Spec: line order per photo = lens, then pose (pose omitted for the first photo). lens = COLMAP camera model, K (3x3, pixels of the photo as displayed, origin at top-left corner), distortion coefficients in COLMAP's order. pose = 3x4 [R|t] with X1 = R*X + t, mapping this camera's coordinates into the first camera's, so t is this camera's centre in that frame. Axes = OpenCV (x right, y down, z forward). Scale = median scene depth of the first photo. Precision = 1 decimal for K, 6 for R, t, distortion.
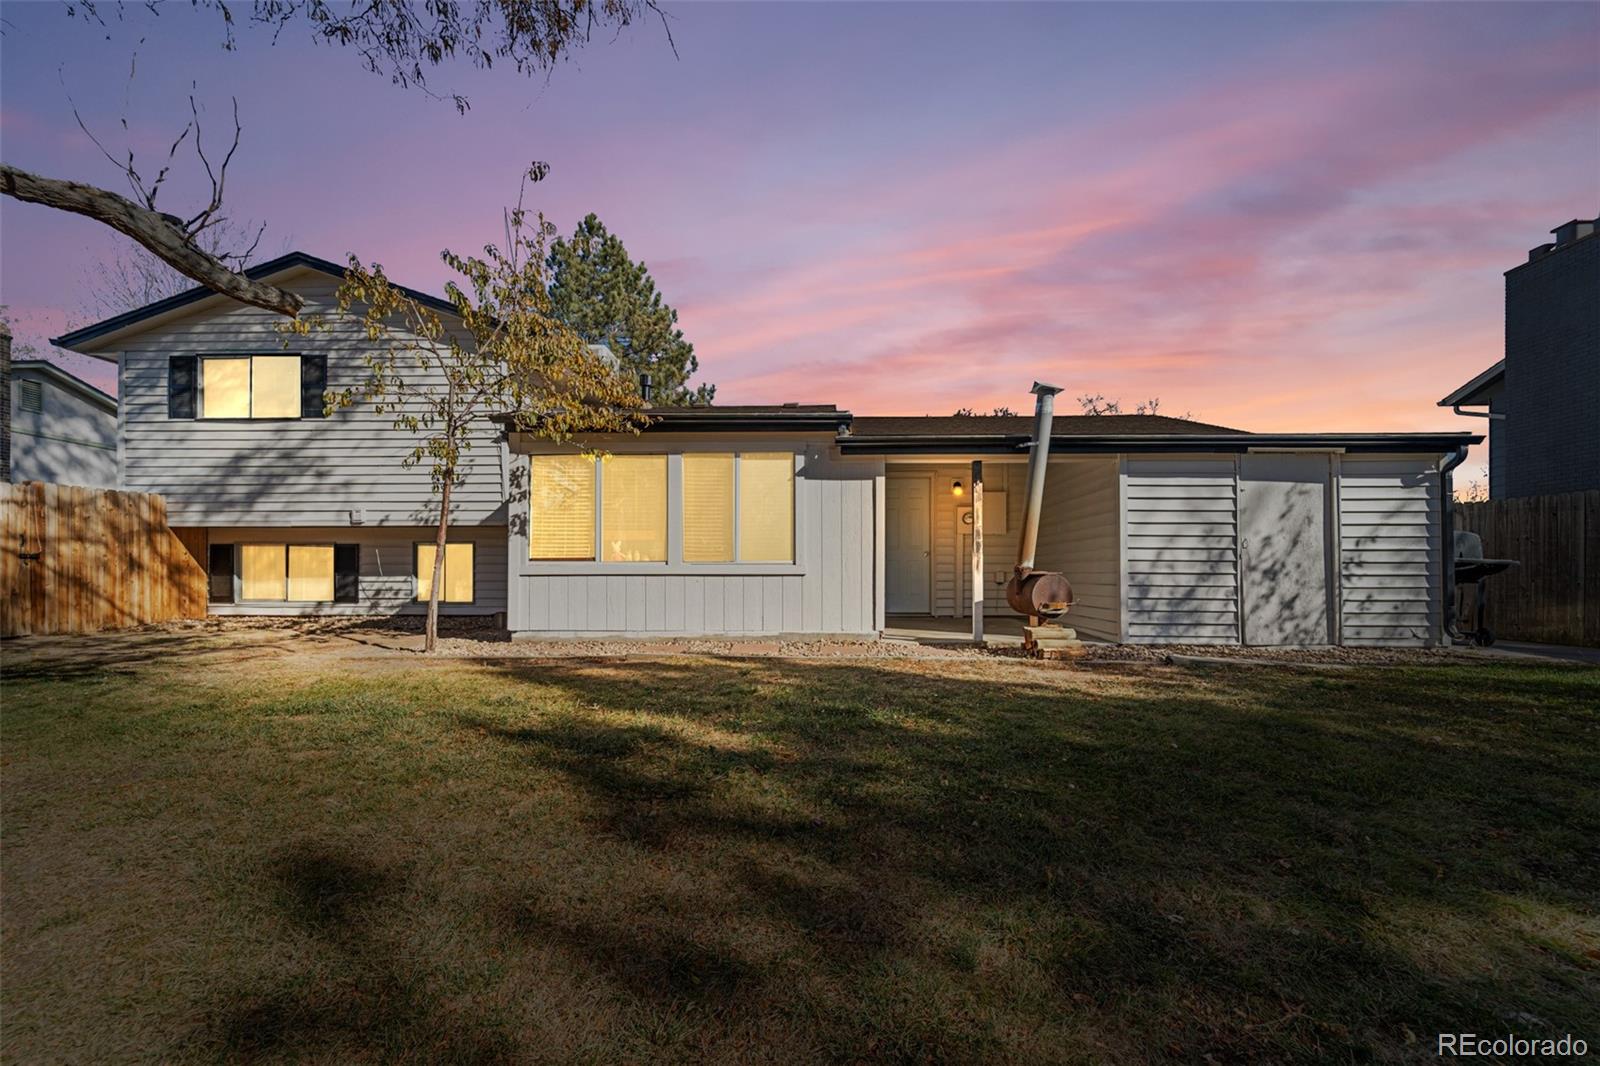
lens RADIAL K [[664.3, 0, 801.4], [0, 664.3, 565.0], [0, 0, 1]] dist [-0.003347, -0.000838]
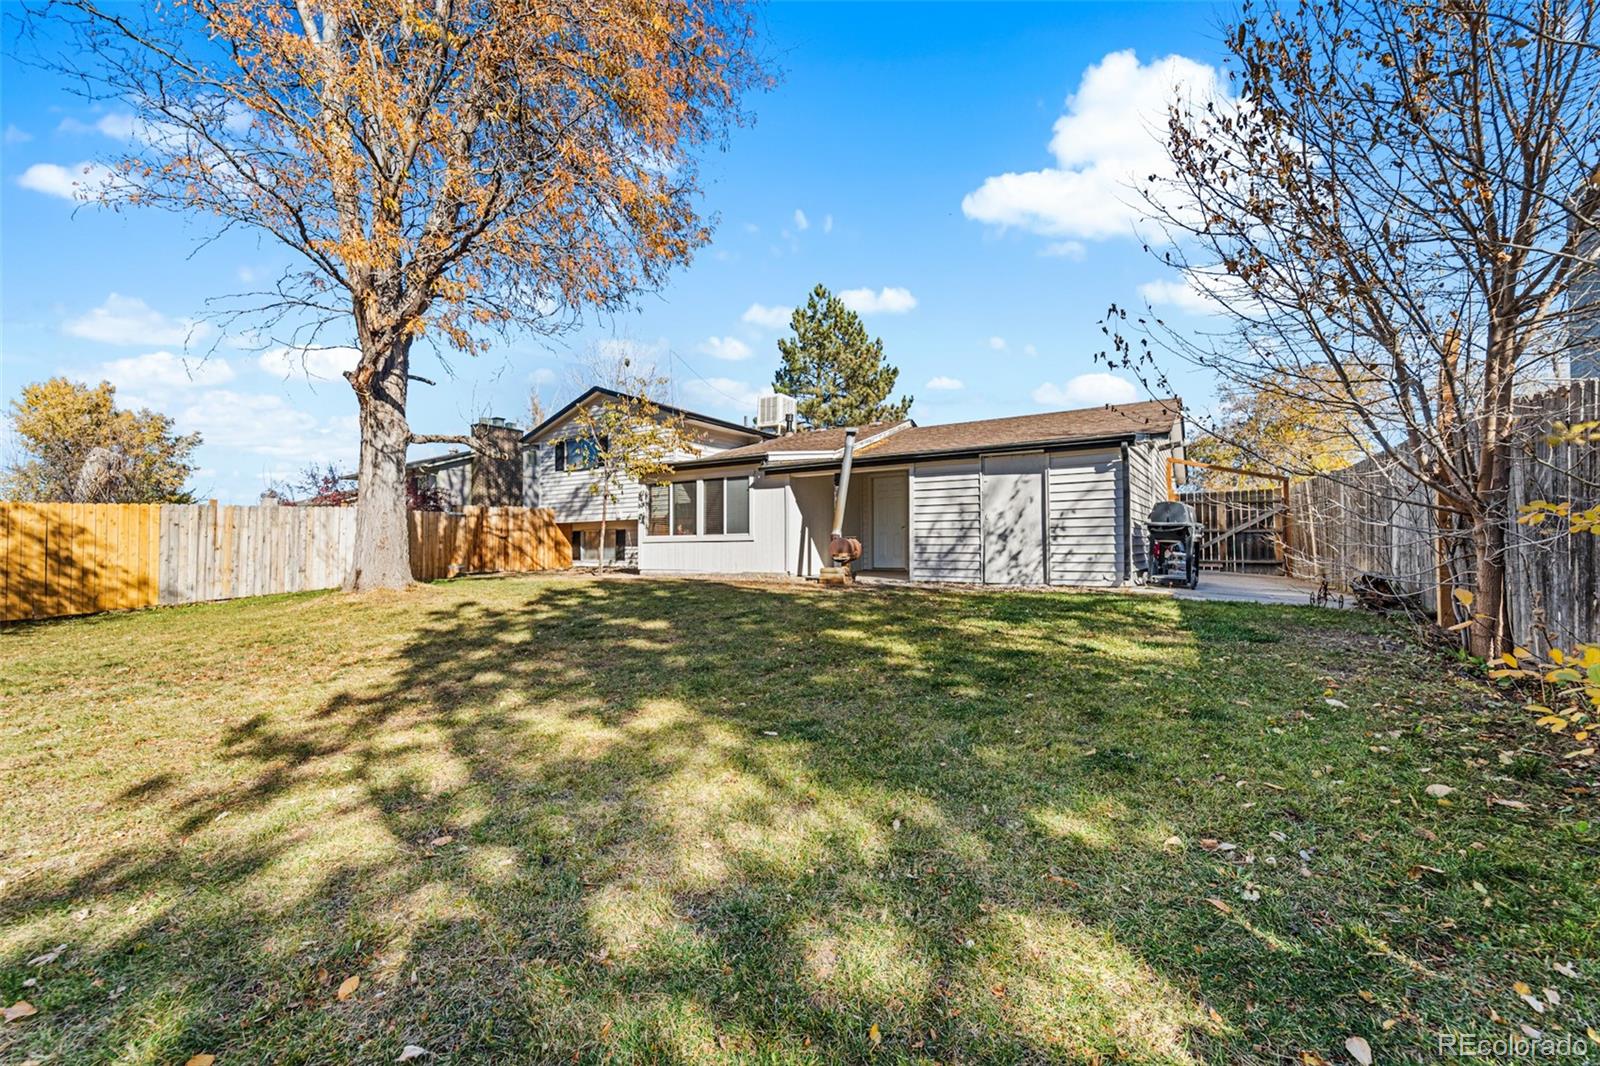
lens RADIAL K [[658.1, 0, 800.6], [0, 658.1, 544.7], [0, 0, 1]] dist [0.000561, -0.000156]
pose [[0.853368, -0.009413, -0.521224, 1.082881], [0.007353, 0.999955, -0.006021, 0.038241], [0.521257, 0.001306, 0.853399, -0.512471]]
